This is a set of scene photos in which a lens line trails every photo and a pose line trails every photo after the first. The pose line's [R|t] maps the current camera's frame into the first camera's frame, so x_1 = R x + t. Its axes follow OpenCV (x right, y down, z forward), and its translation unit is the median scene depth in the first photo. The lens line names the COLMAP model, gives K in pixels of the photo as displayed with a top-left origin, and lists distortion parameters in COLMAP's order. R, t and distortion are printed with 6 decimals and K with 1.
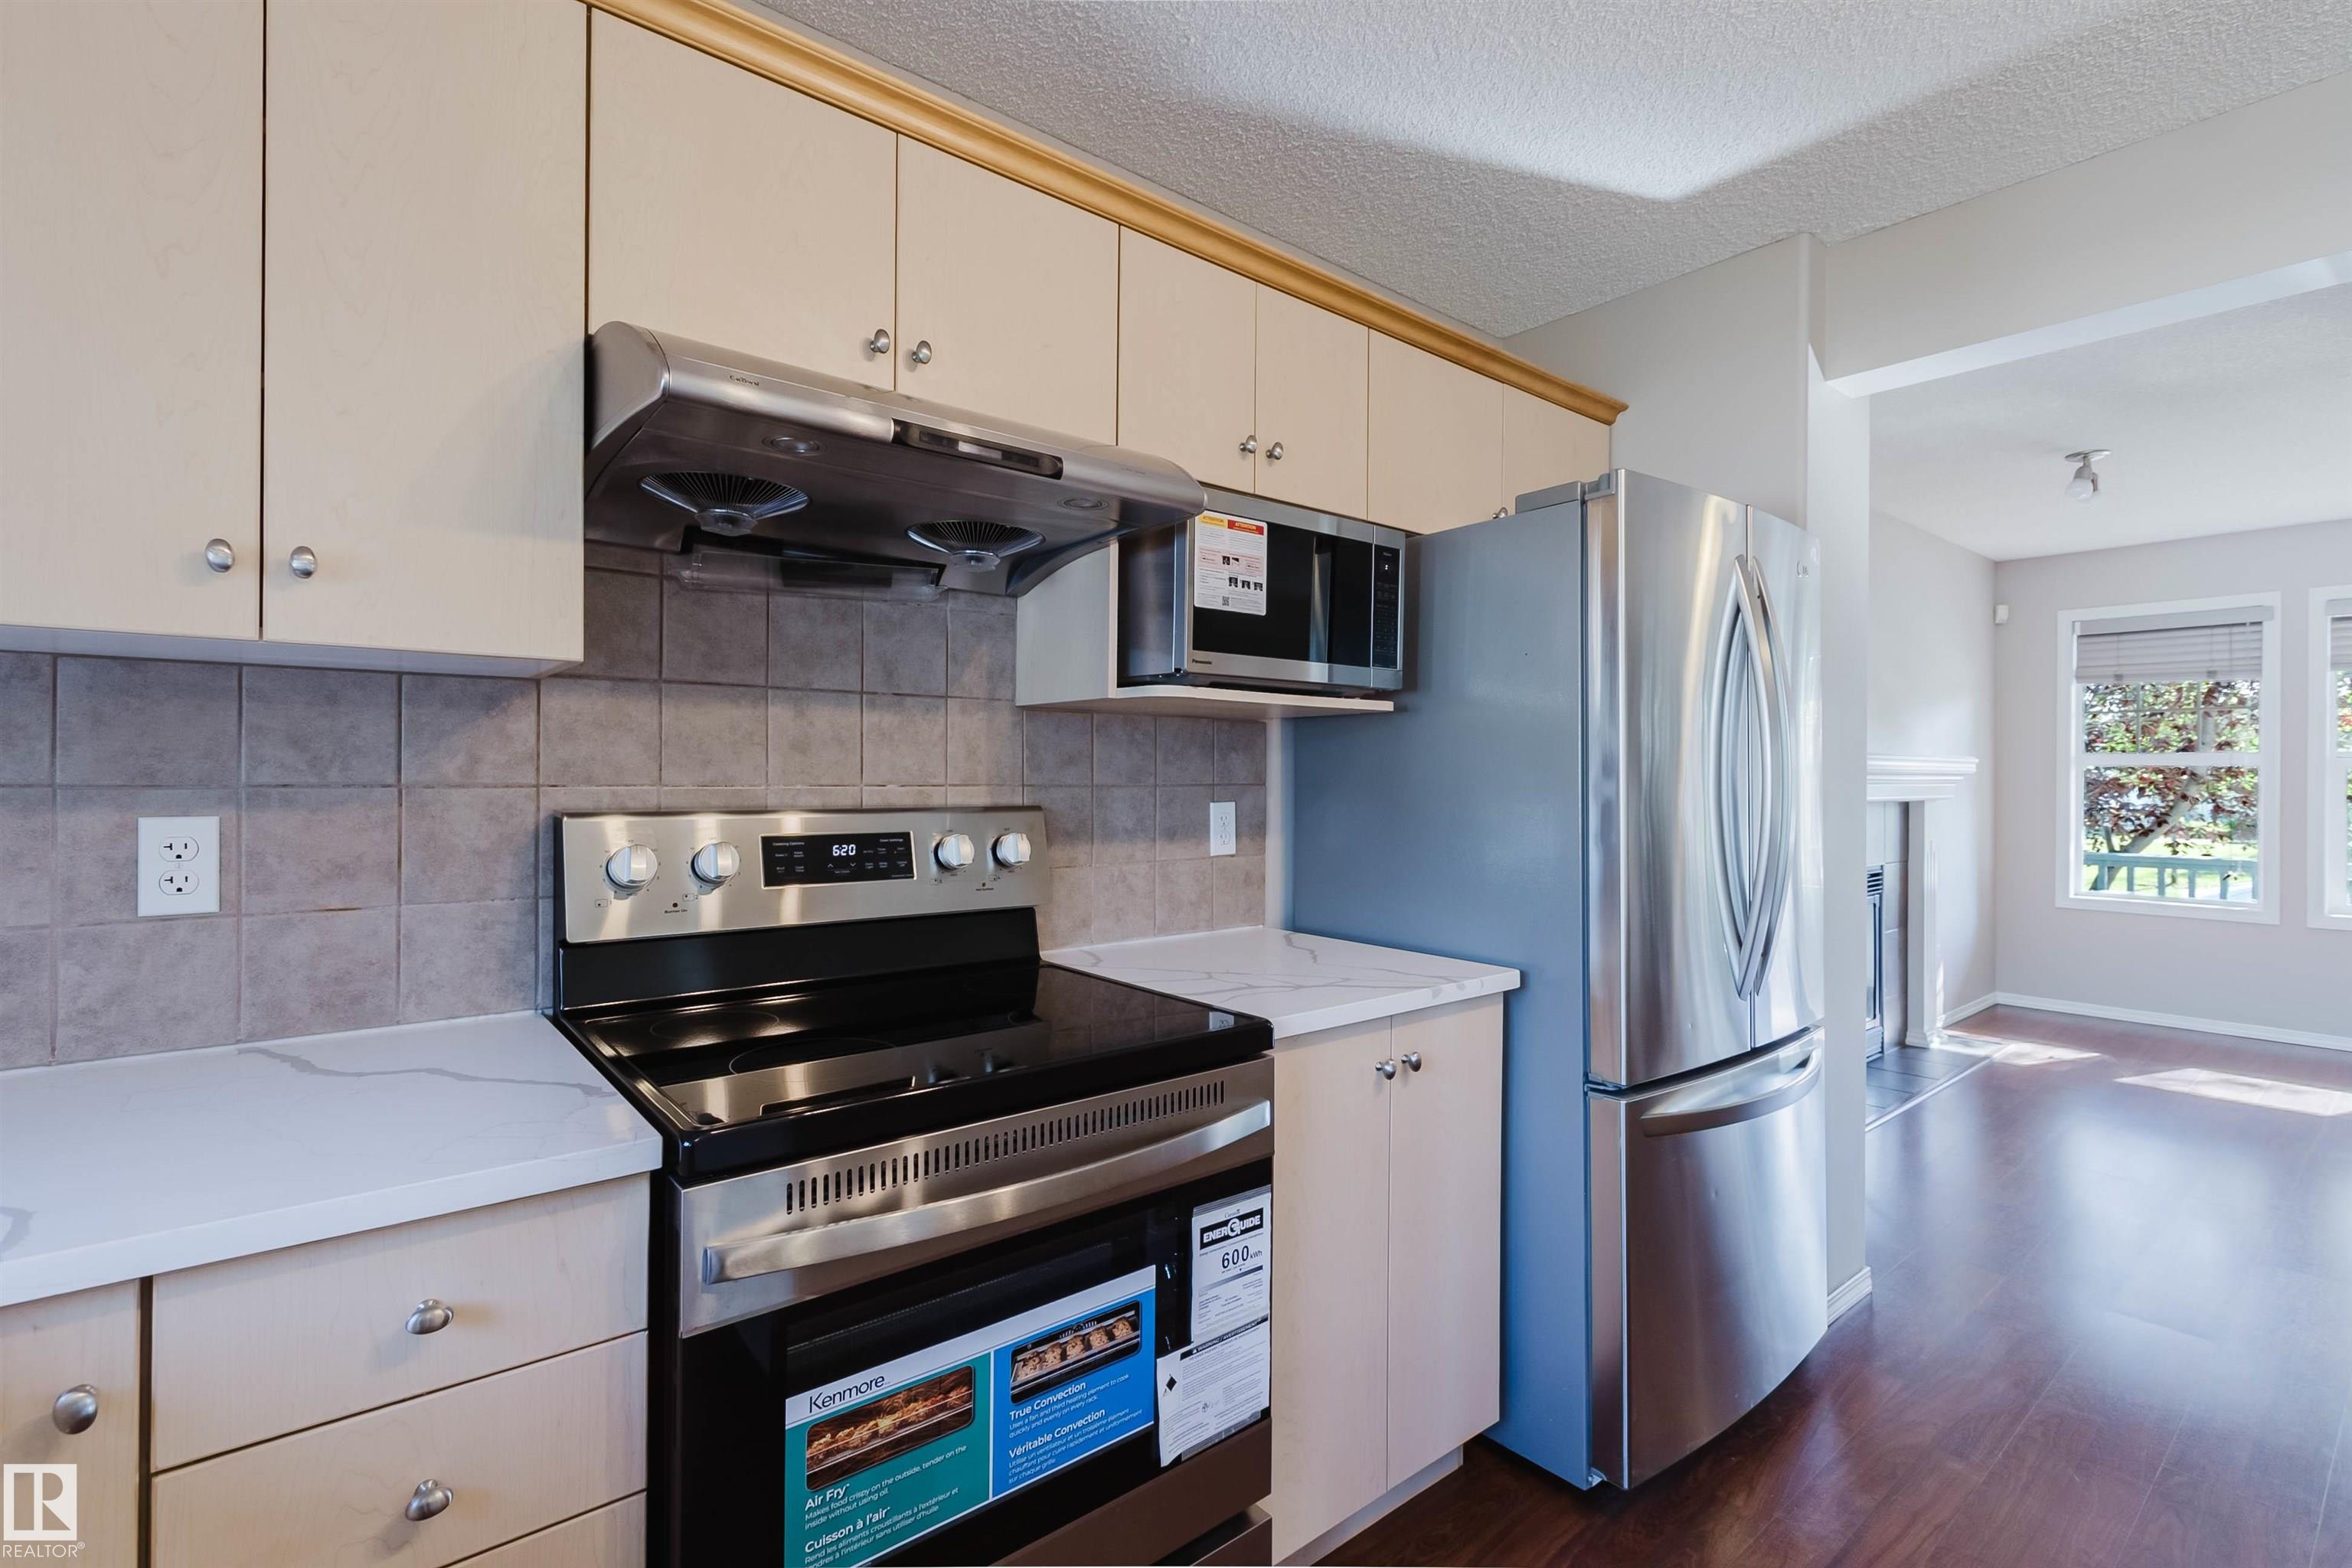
lens RADIAL K [[1068.1, 0, 1180.5], [0, 1068.1, 779.3], [0, 0, 1]] dist [0.002181, -0.000251]
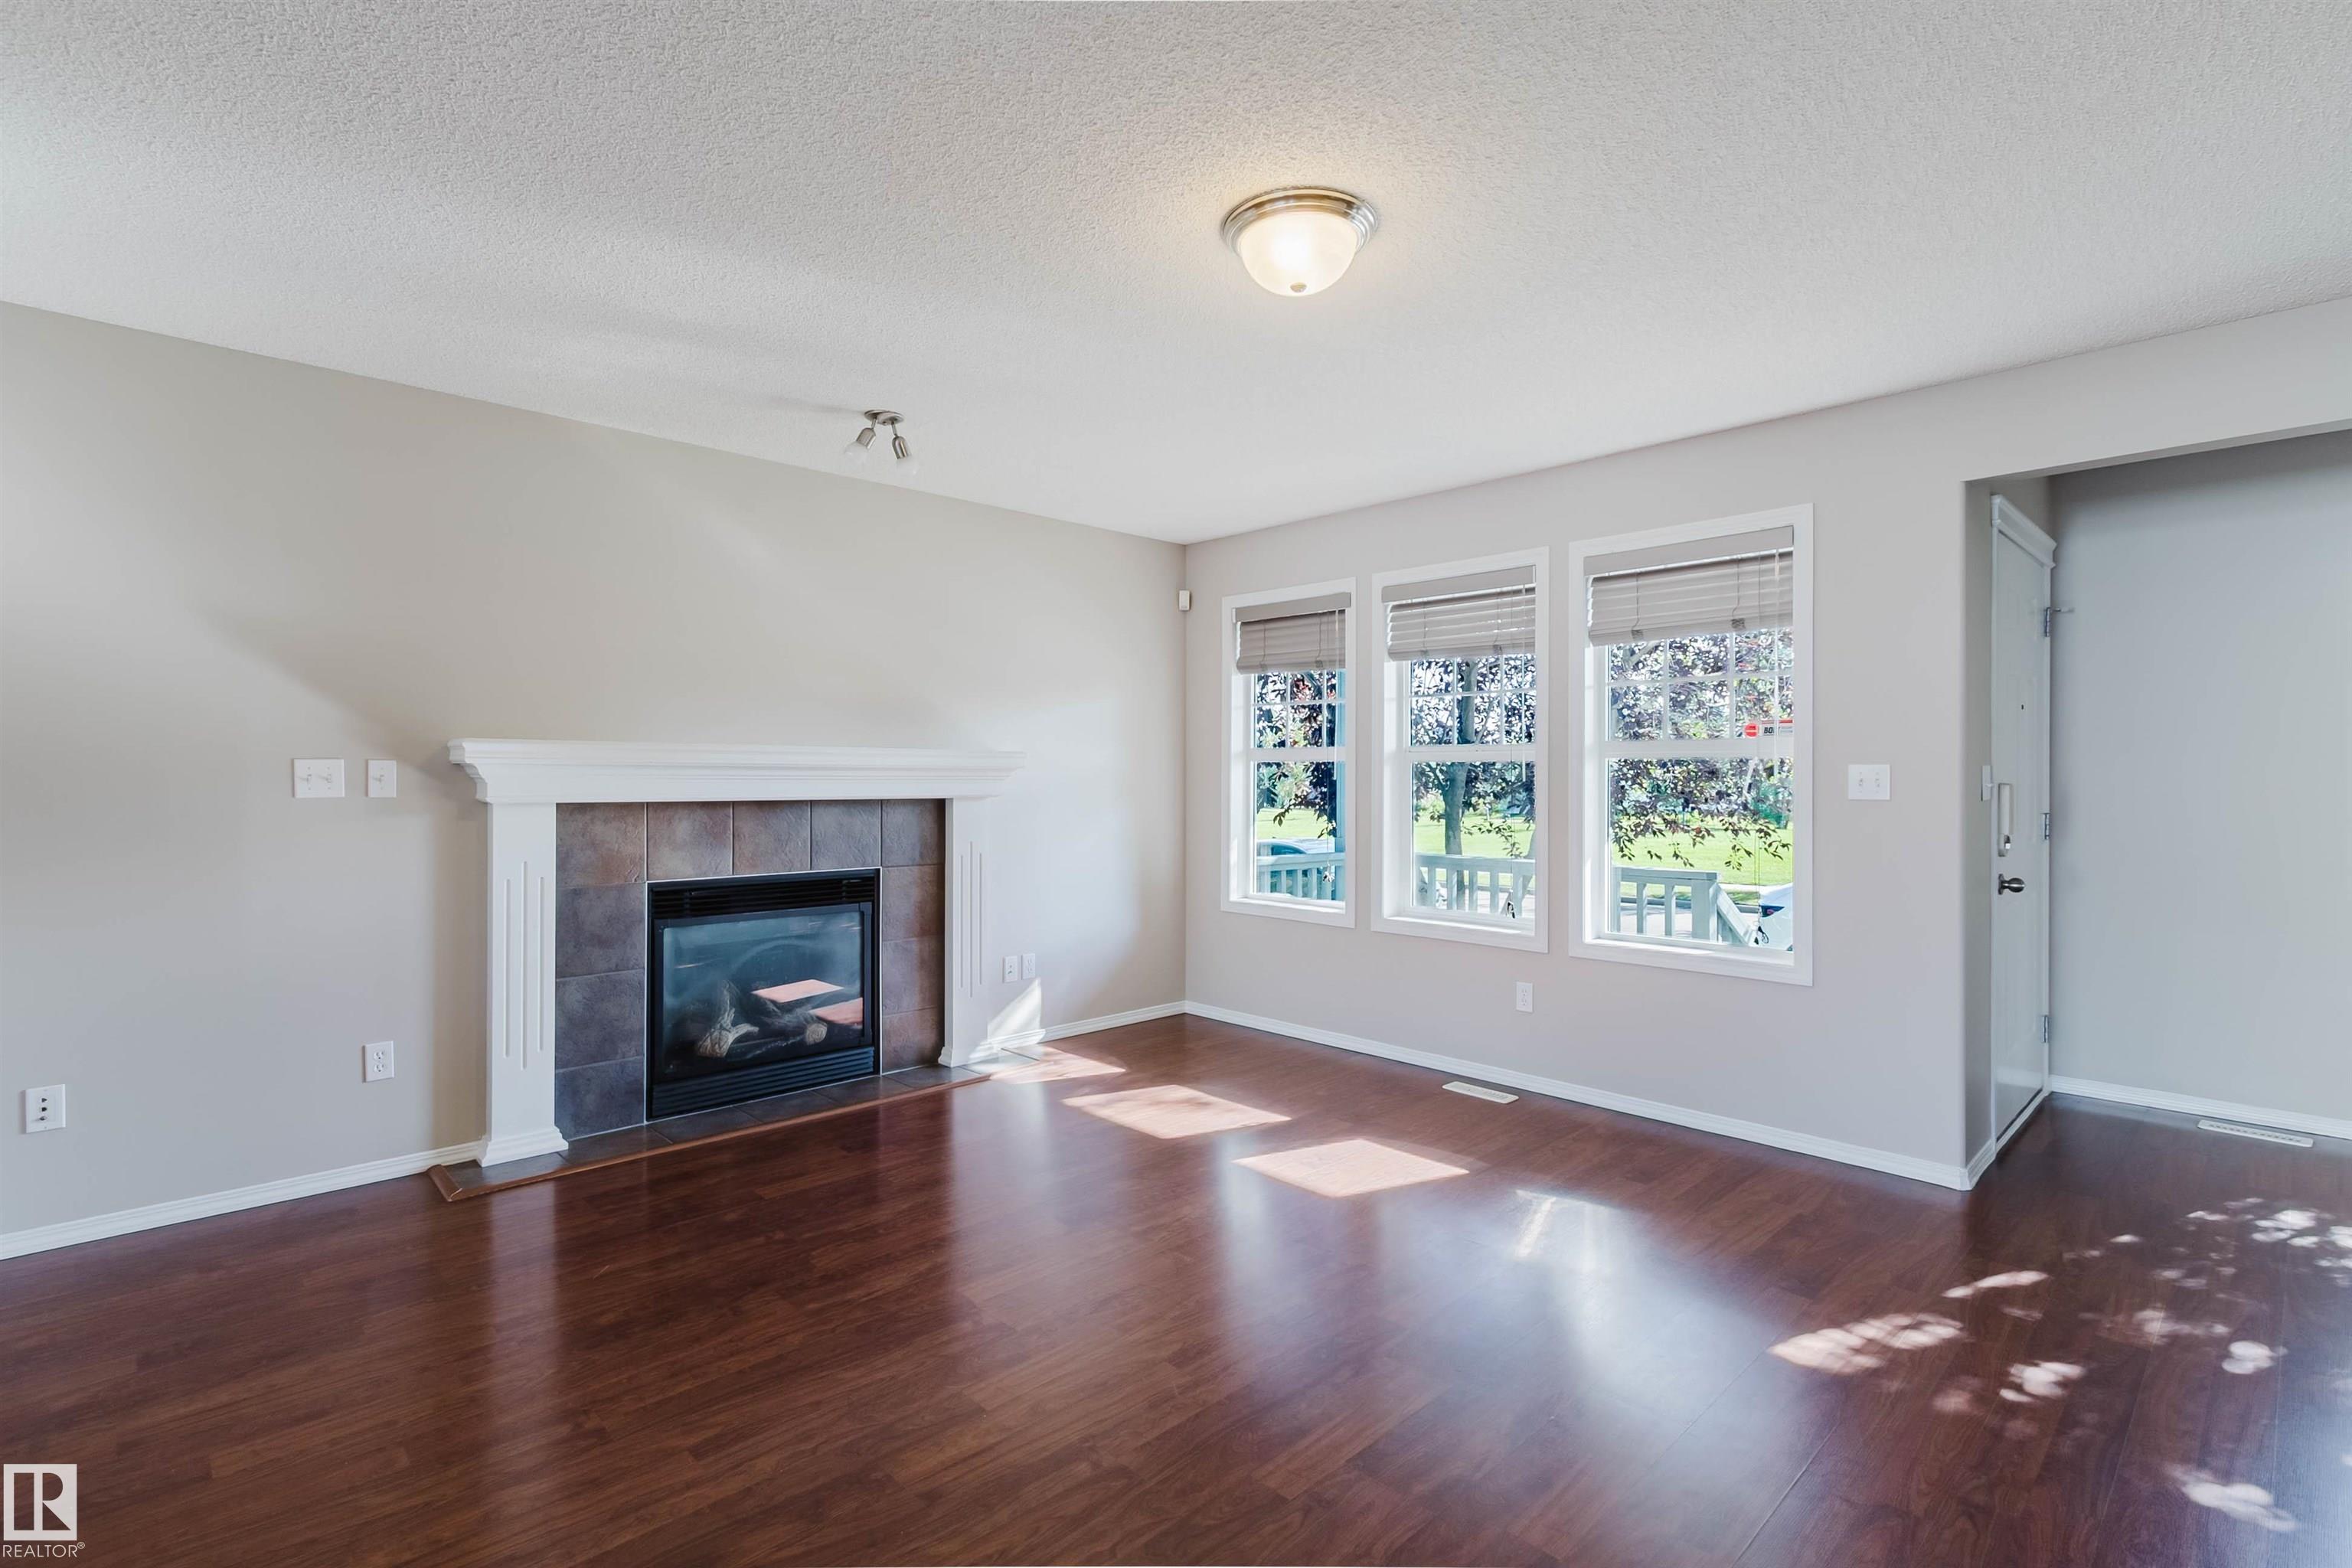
lens RADIAL K [[1084.0, 0, 1167.3], [0, 1084.0, 775.5], [0, 0, 1]] dist [0.005794, 0.000077]
pose [[0.997310, 0.000325, 0.073301, 2.340701], [-0.000227, 0.999999, -0.001339, 0.005482], [-0.073302, 0.001319, 0.997309, 0.154425]]
